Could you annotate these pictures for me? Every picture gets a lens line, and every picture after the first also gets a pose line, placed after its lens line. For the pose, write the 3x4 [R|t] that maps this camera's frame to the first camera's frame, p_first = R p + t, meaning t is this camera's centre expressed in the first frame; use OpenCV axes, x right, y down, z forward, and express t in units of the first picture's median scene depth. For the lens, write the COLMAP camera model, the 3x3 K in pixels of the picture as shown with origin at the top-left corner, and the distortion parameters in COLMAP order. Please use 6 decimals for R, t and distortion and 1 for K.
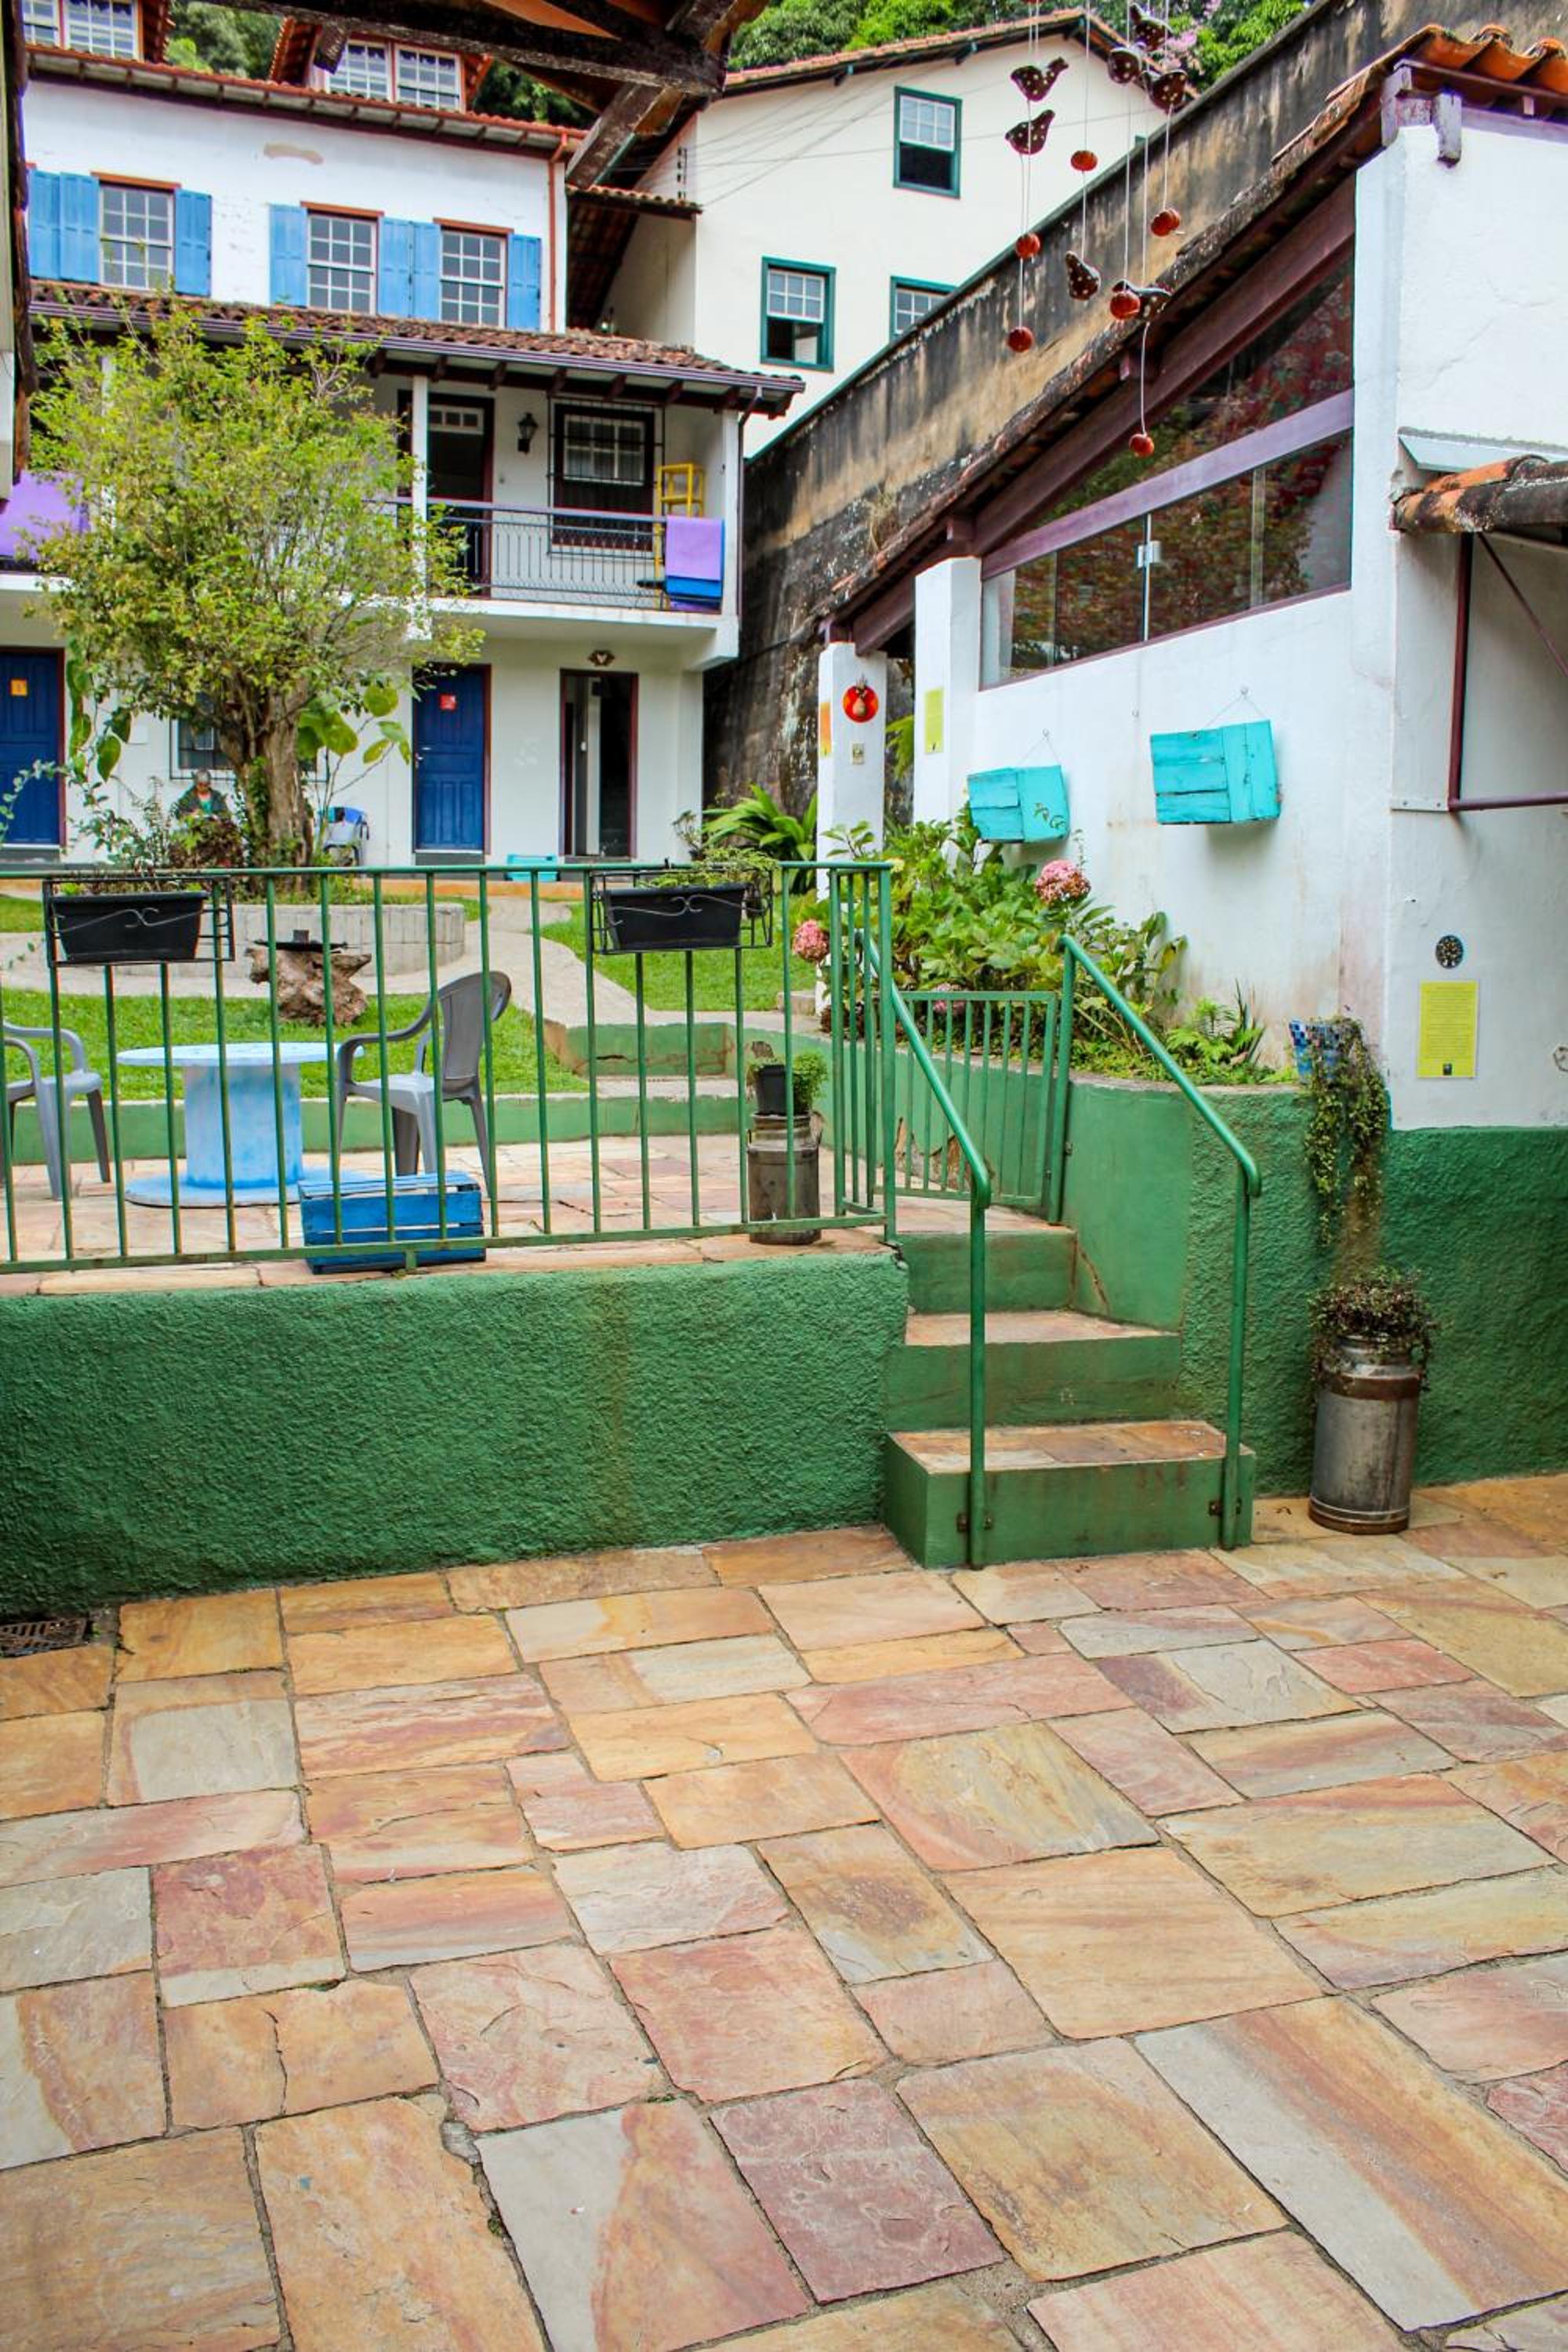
lens RADIAL K [[1967.7, 0, 784.0], [0, 1967.7, 1176.0], [0, 0, 1]] dist [-0.162532, 0.153758]
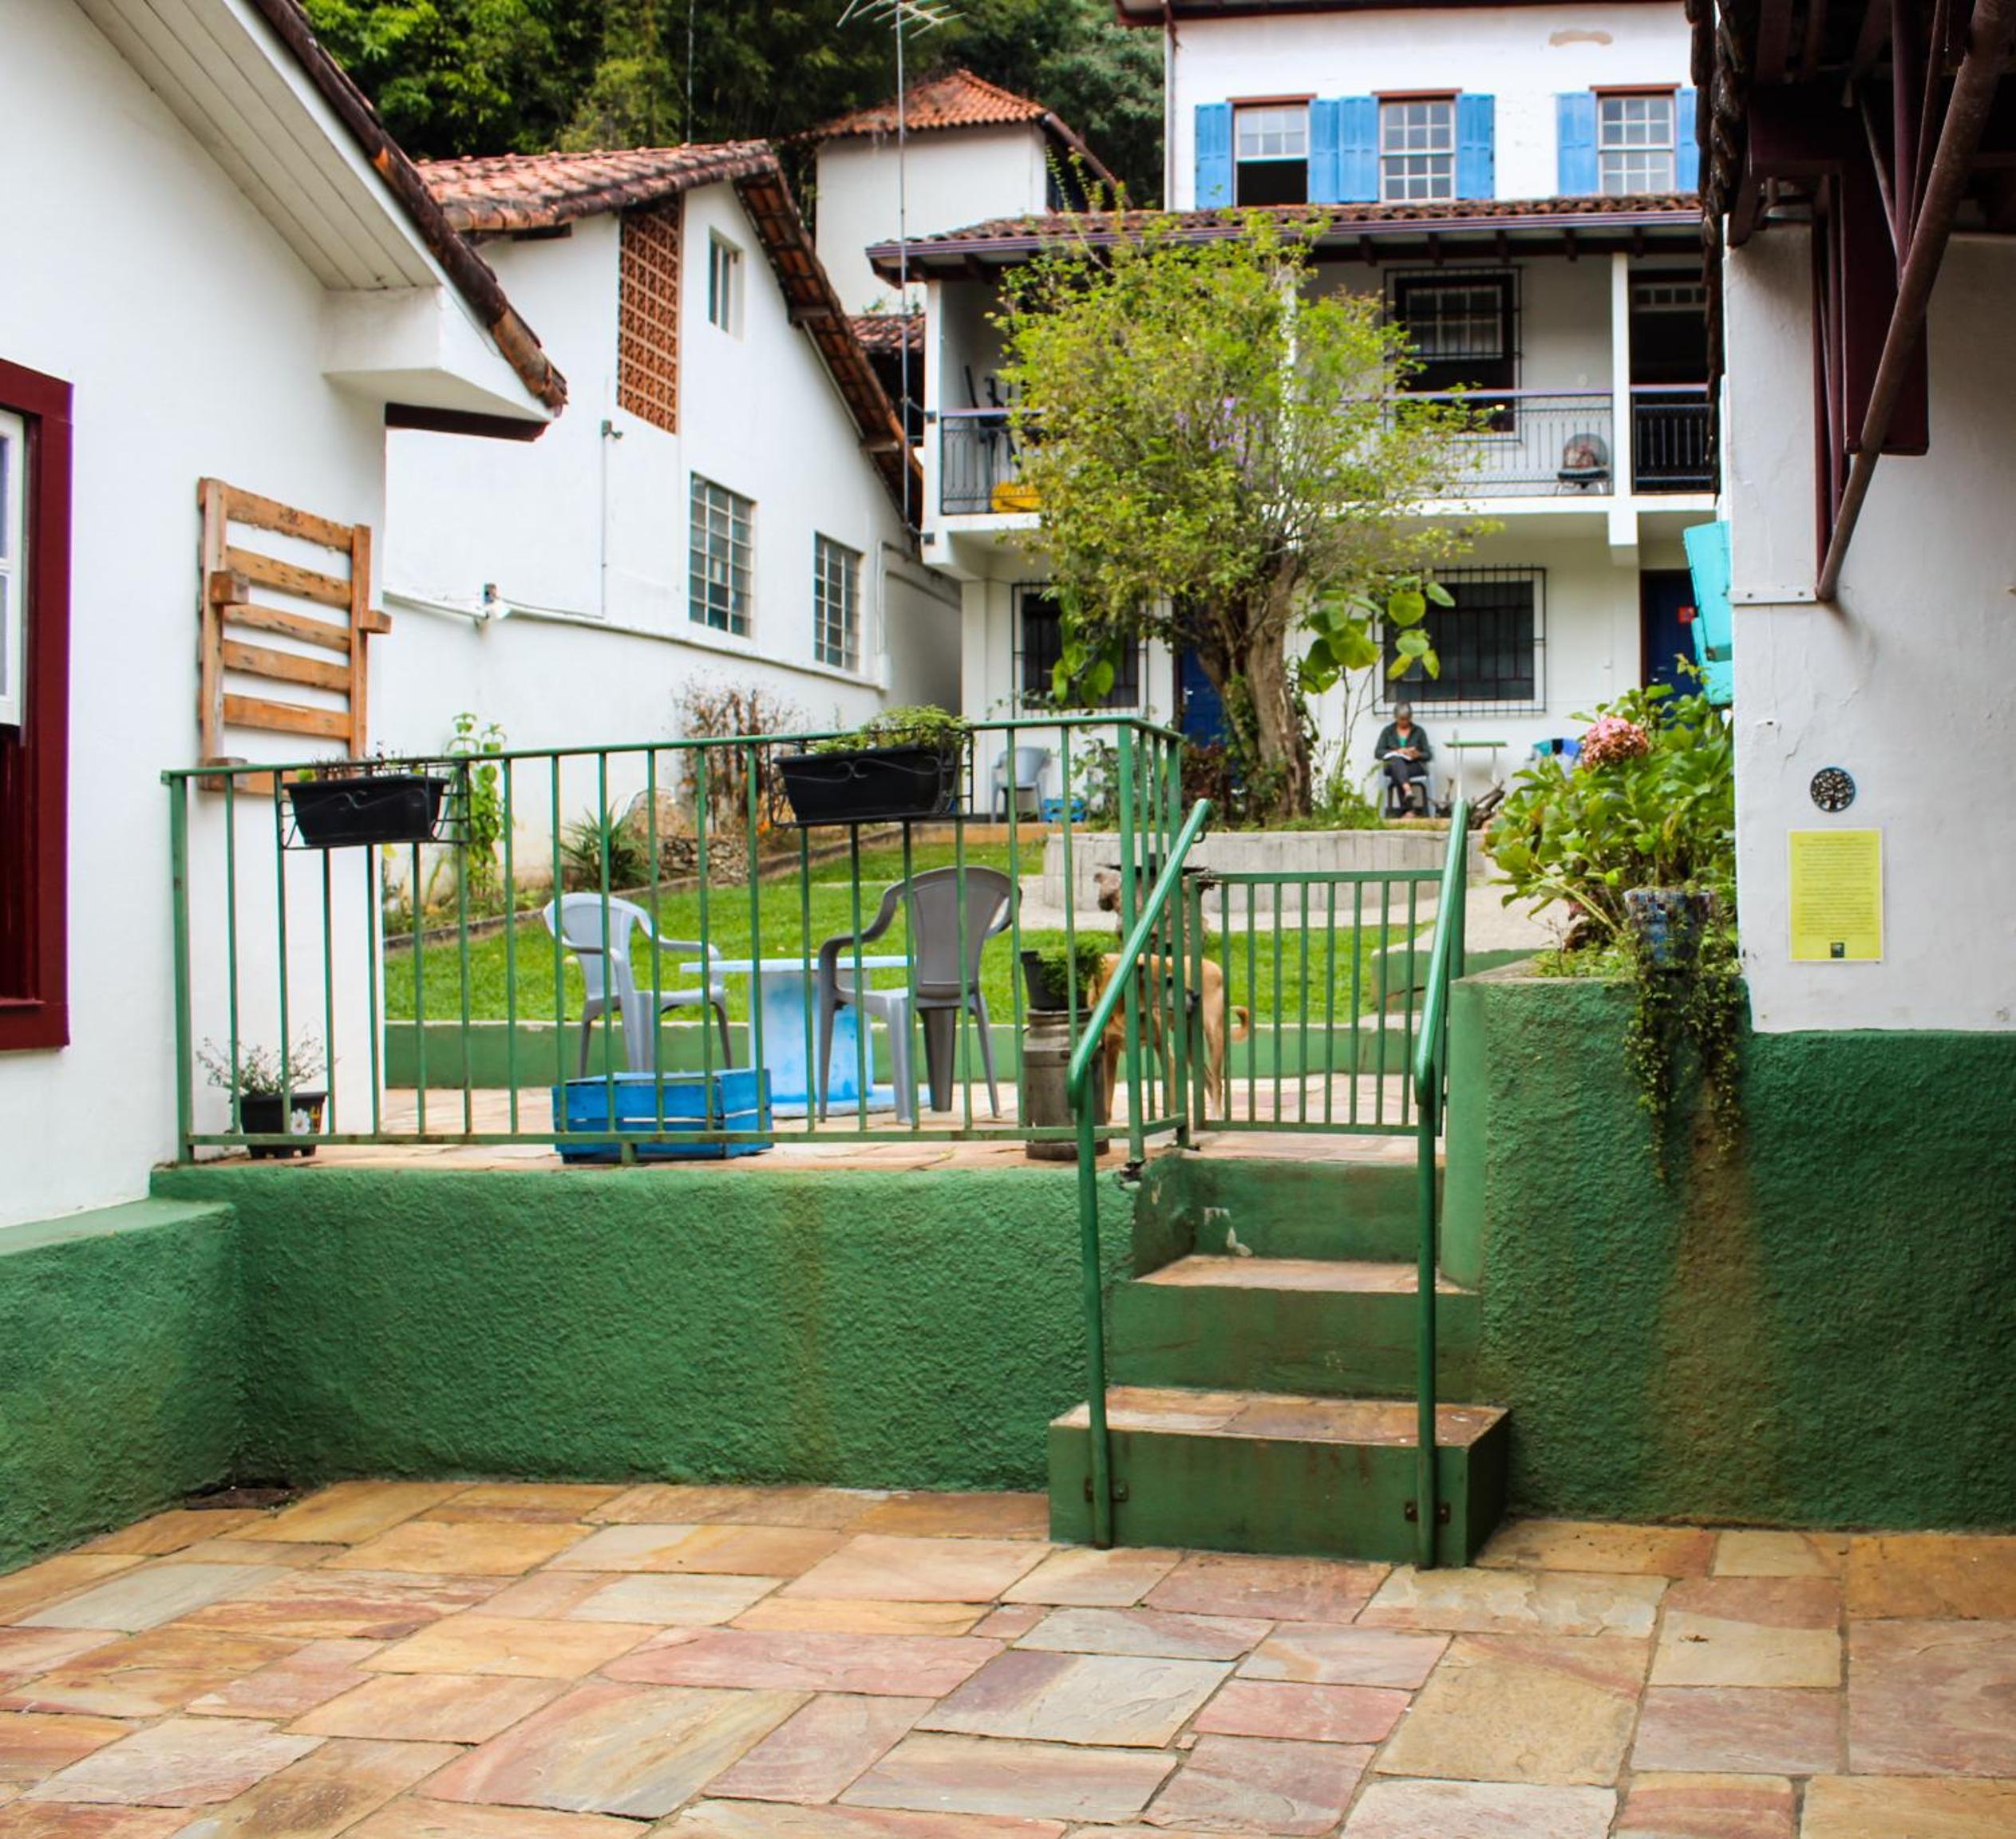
lens RADIAL K [[2303.3, 0, 1388.4], [0, 2303.3, 926.8], [0, 0, 1]] dist [-0.168855, 0.160086]
pose [[0.895626, -0.015293, -0.444546, 0.336834], [-0.036164, 0.993597, -0.107040, 0.020426], [0.443336, 0.111944, 0.889338, 0.089681]]
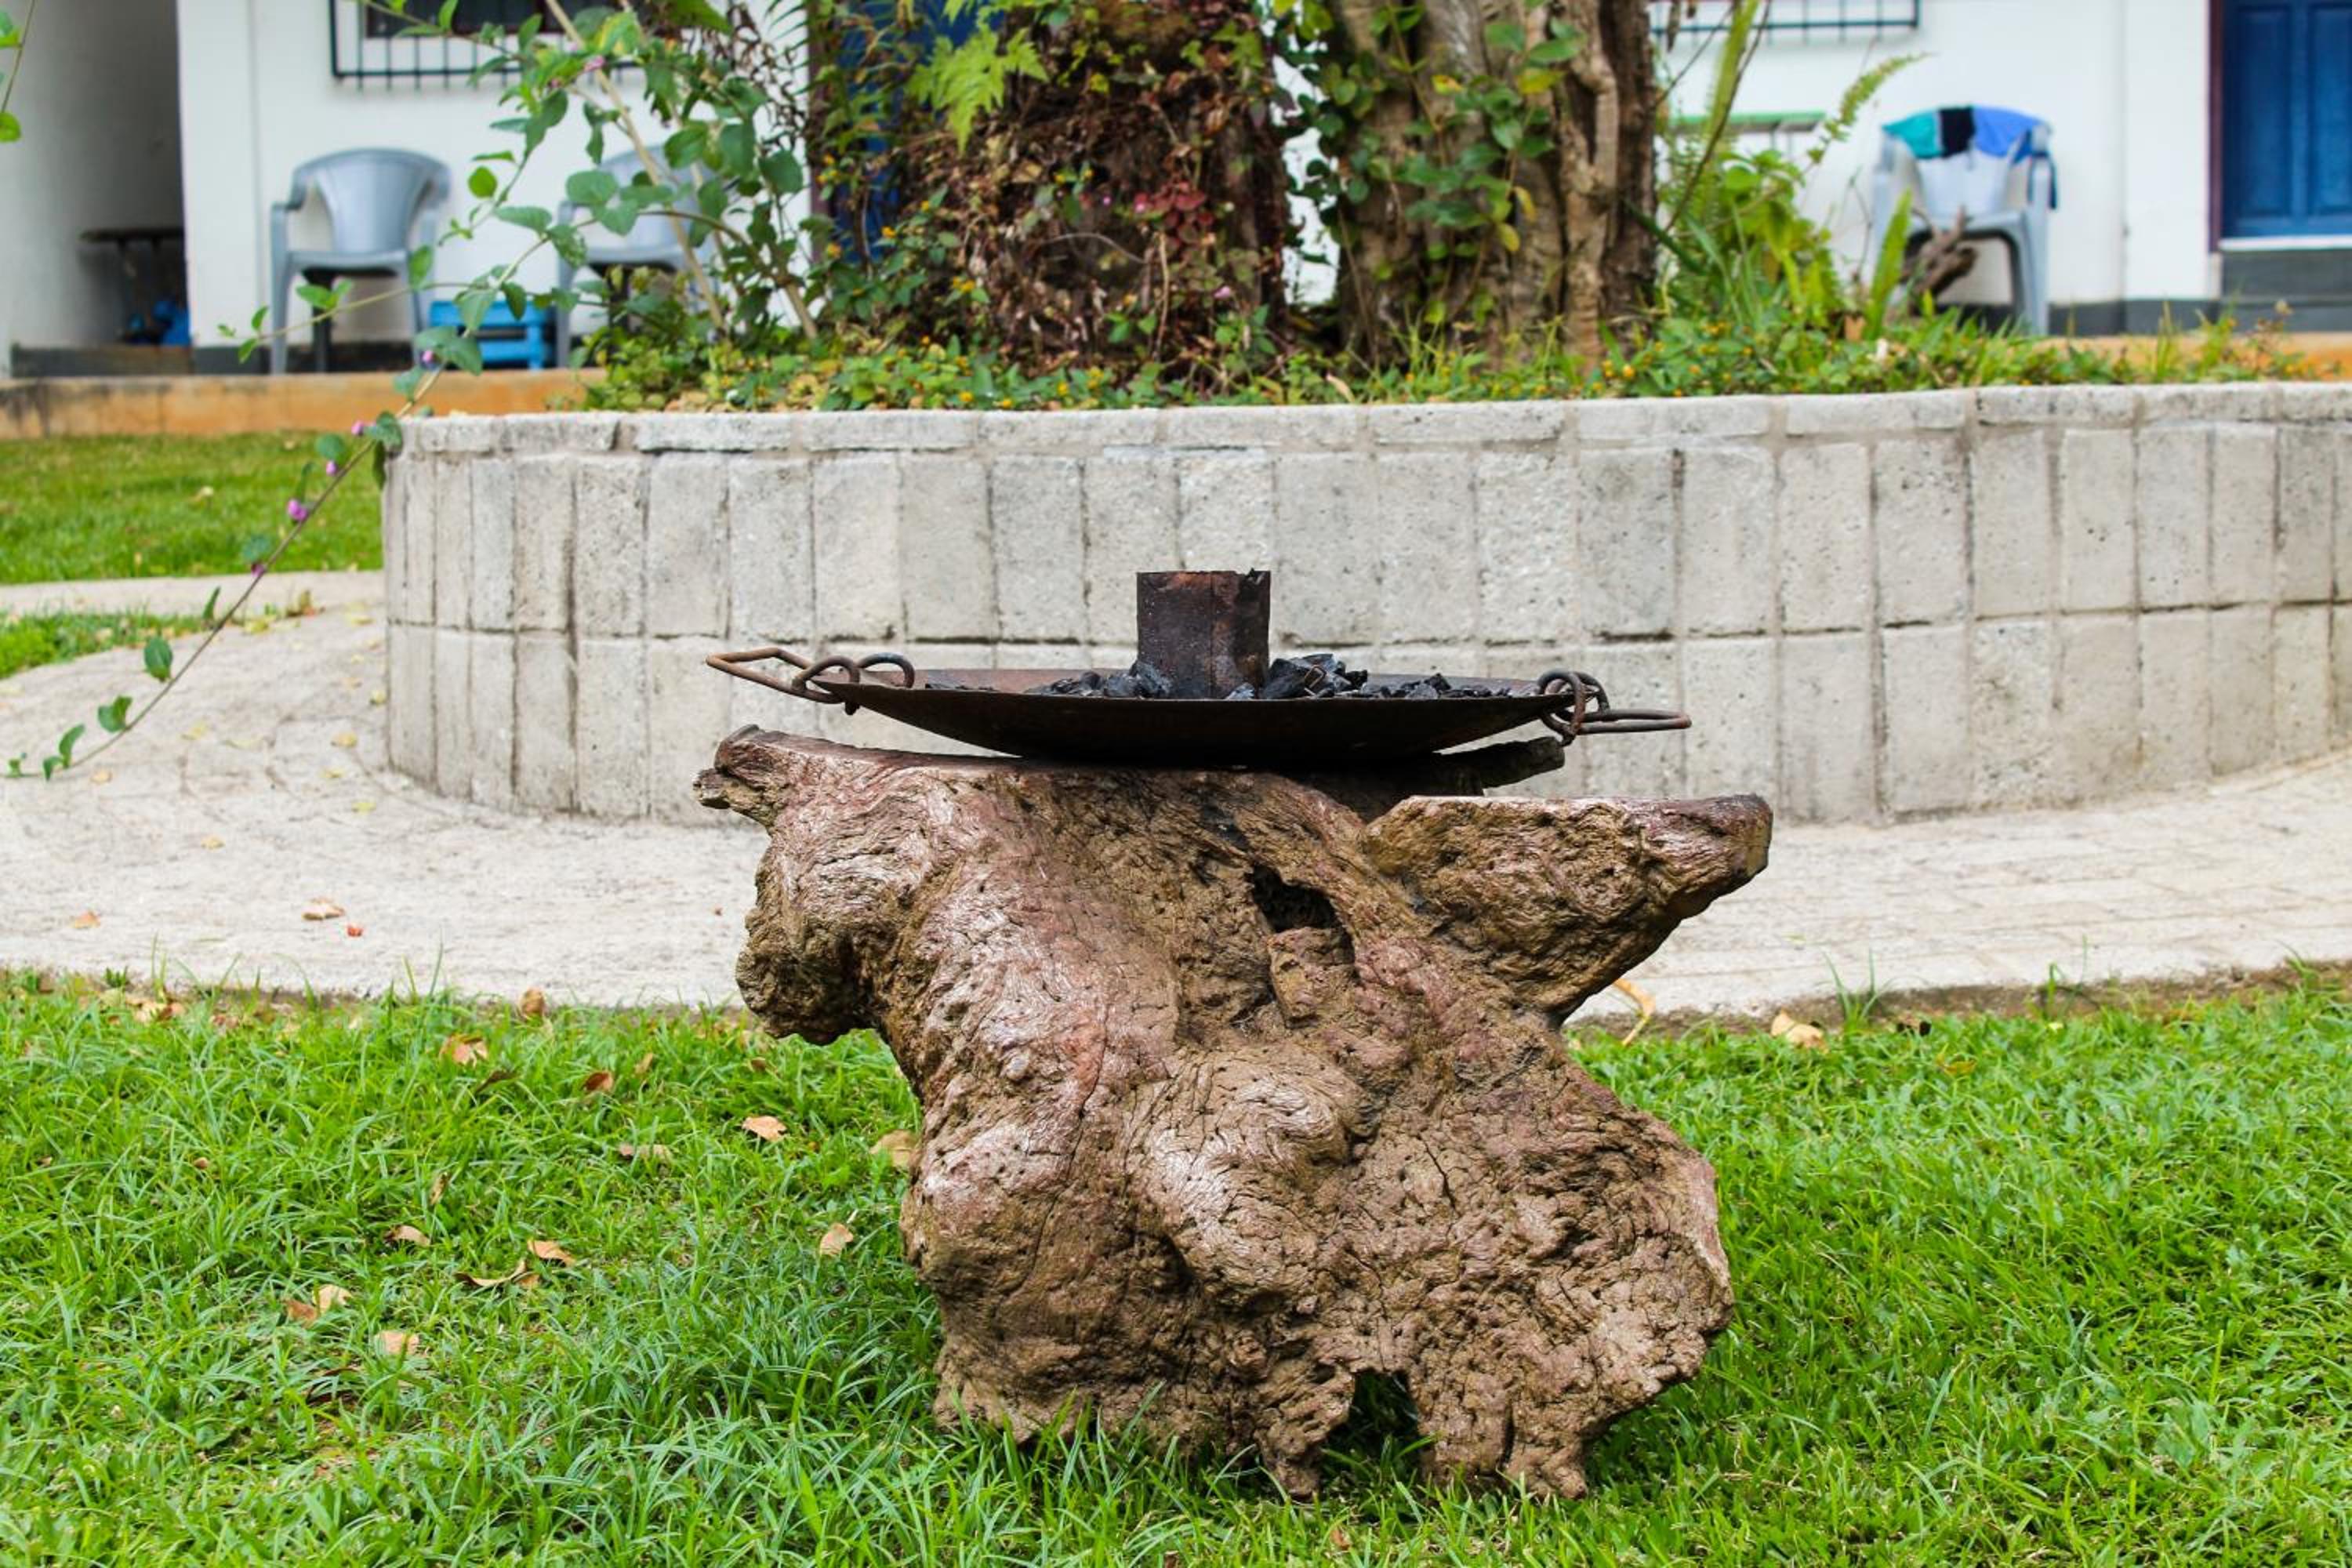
lens RADIAL K [[4056.4, 0, 1176.0], [0, 4056.4, 784.0], [0, 0, 1]] dist [0.004342, 0.078407]
pose [[0.905619, -0.000999, -0.424091, -0.149238], [-0.023361, 0.998361, -0.052238, -0.103173], [0.423448, 0.057215, 0.904112, 0.794848]]
